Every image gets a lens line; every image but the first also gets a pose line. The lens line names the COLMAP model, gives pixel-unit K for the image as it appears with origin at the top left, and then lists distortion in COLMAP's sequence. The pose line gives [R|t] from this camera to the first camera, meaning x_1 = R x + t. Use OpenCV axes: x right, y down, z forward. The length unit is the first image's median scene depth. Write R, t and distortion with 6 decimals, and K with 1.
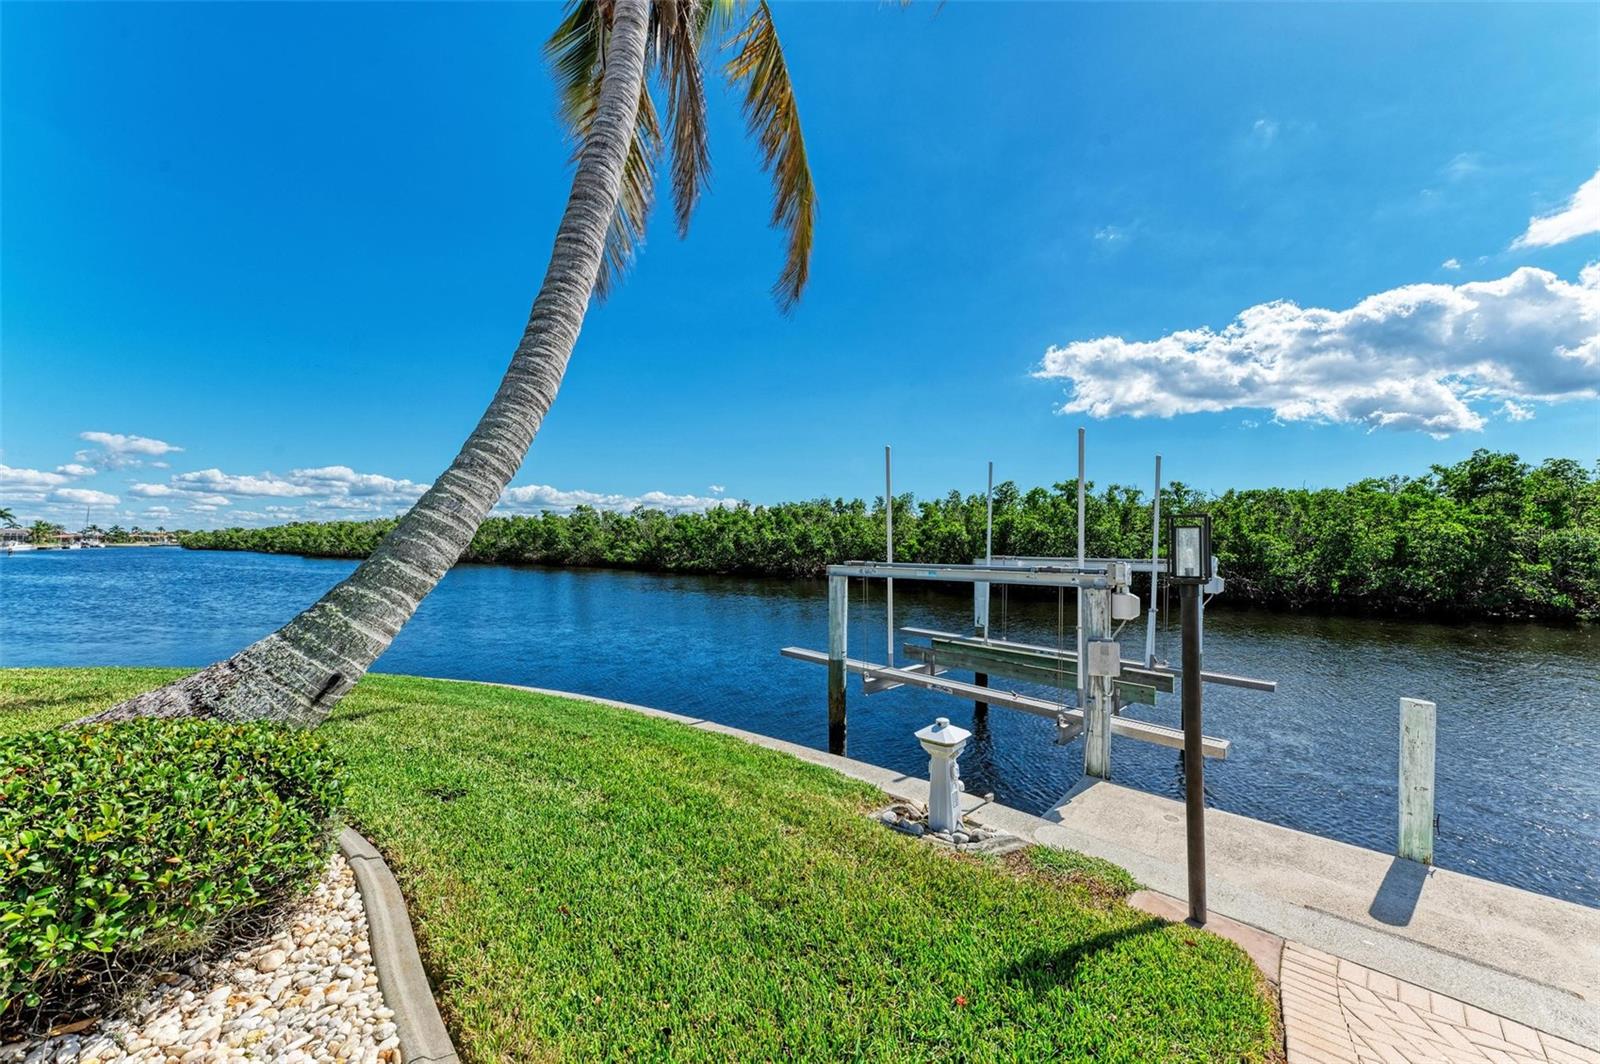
lens RADIAL K [[574.5, 0, 800.6], [0, 574.5, 539.6], [0, 0, 1]] dist [0.016949, -0.005192]
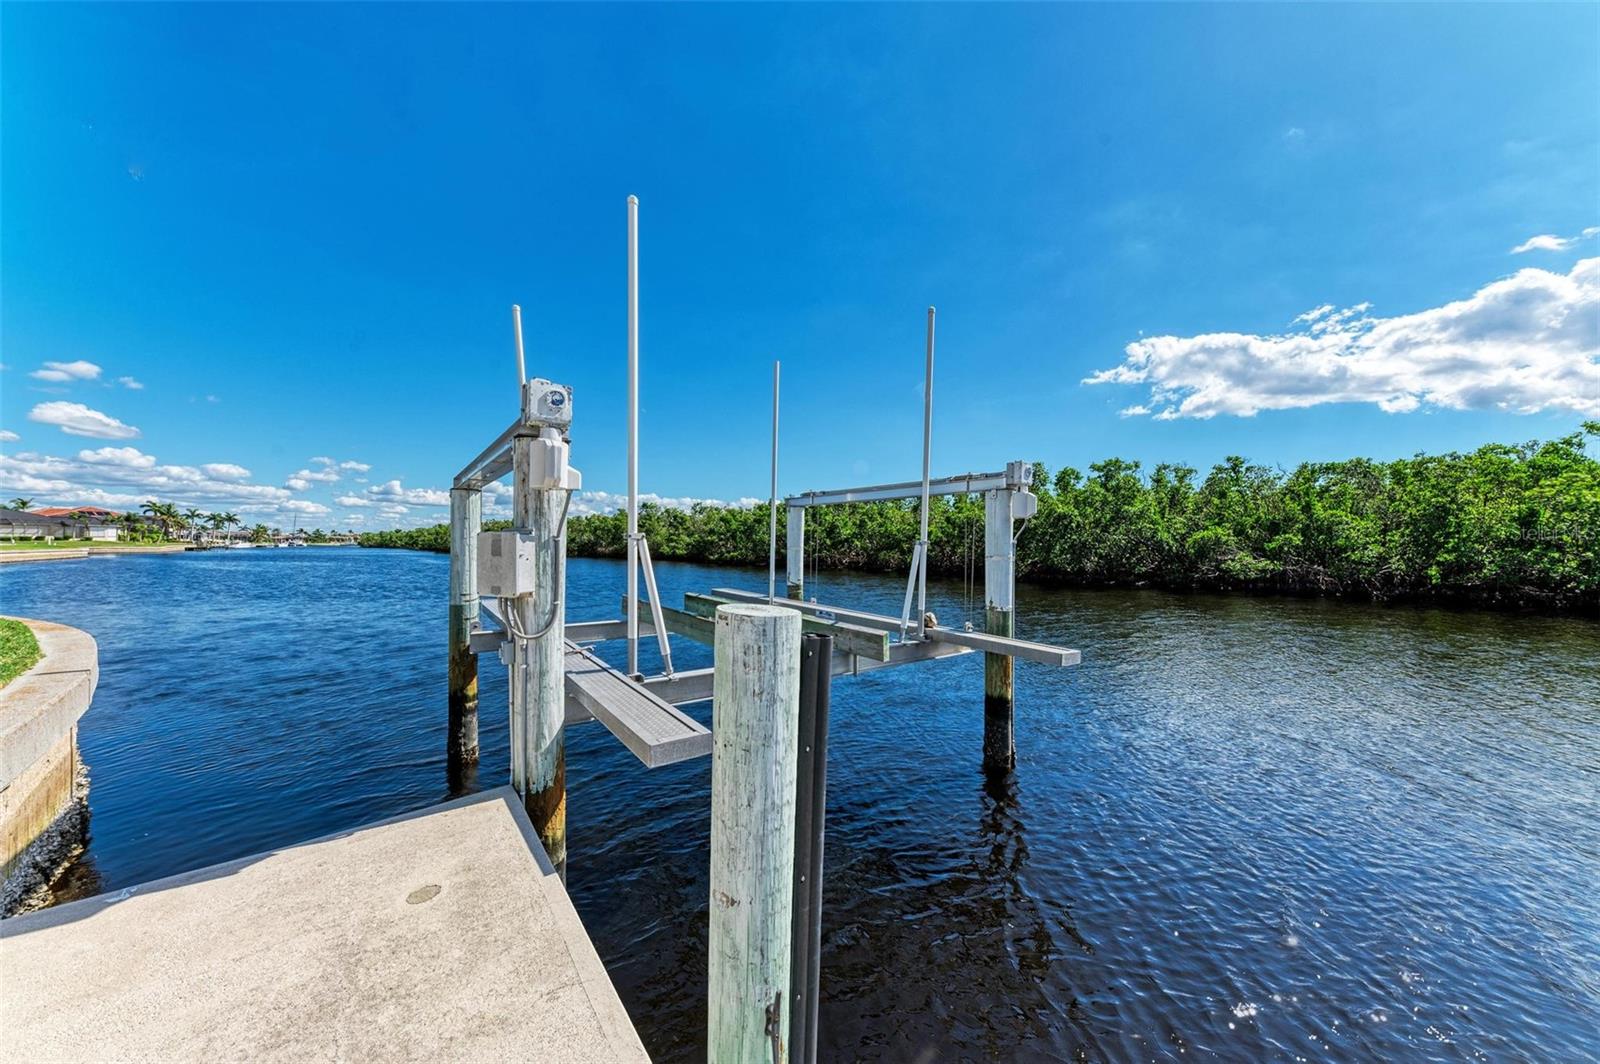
lens RADIAL K [[546.1, 0, 799.1], [0, 546.1, 537.9], [0, 0, 1]] dist [0.010276, -0.000934]
pose [[0.988030, -0.000488, -0.154258, 0.173517], [-0.000558, 0.999977, -0.006742, 0.037026], [0.154258, 0.006747, 0.988008, 0.109742]]
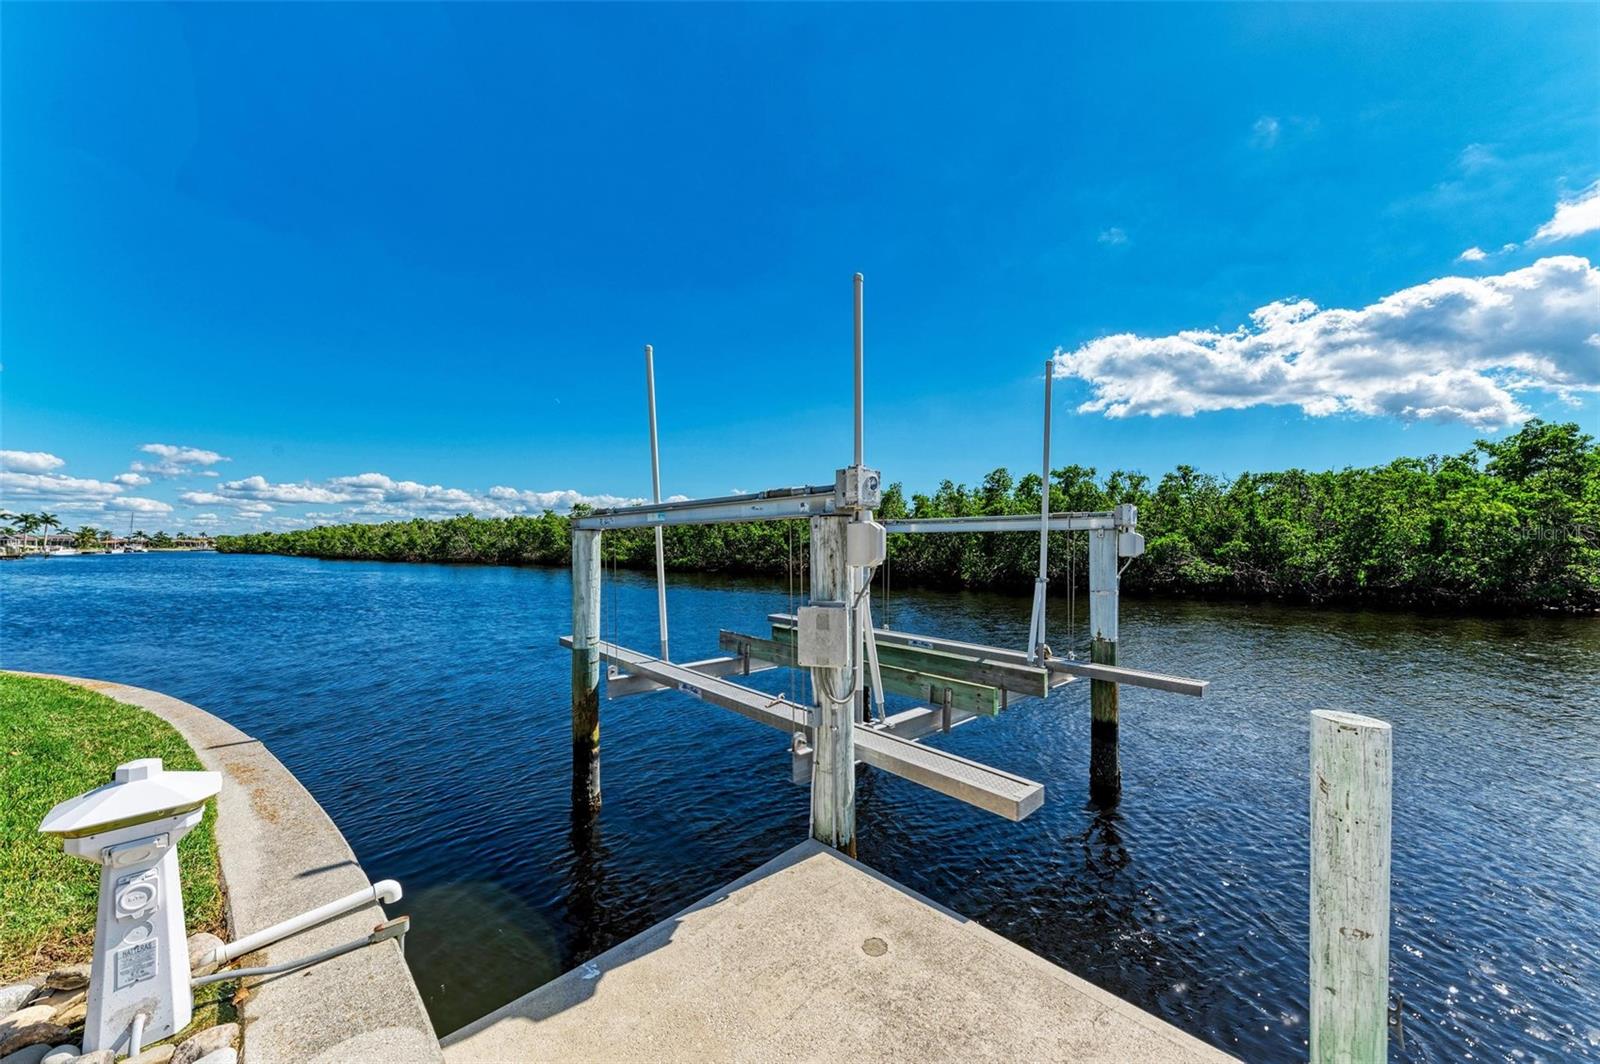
lens RADIAL K [[574.5, 0, 798.9], [0, 574.5, 539.1], [0, 0, 1]] dist [0.016949, -0.005192]
pose [[0.999196, -0.005790, -0.039680, 0.104345], [0.005594, 0.999972, -0.005034, 0.022611], [0.039708, 0.004808, 0.999200, 0.086405]]
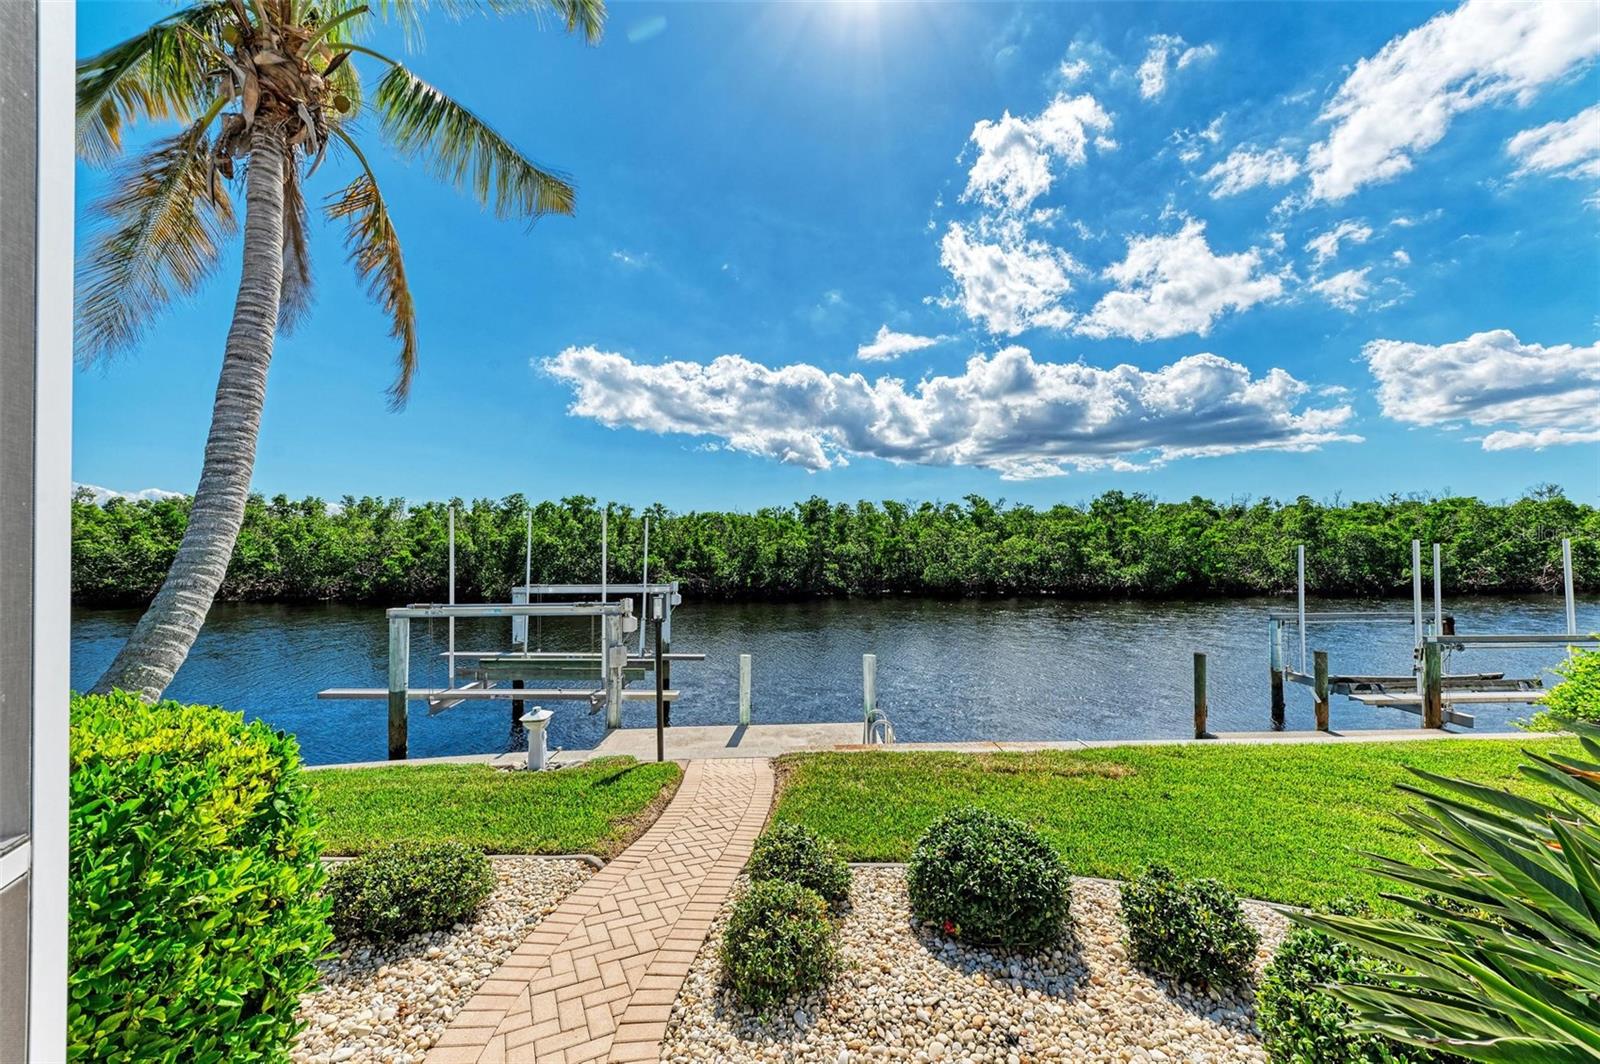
lens RADIAL K [[574.5, 0, 804.8], [0, 574.5, 541.9], [0, 0, 1]] dist [0.016949, -0.005192]
pose [[0.678345, -0.001468, 0.734742, -0.068439], [-0.001497, 0.999993, 0.003380, -0.027219], [-0.734742, -0.003392, 0.678338, -0.108791]]
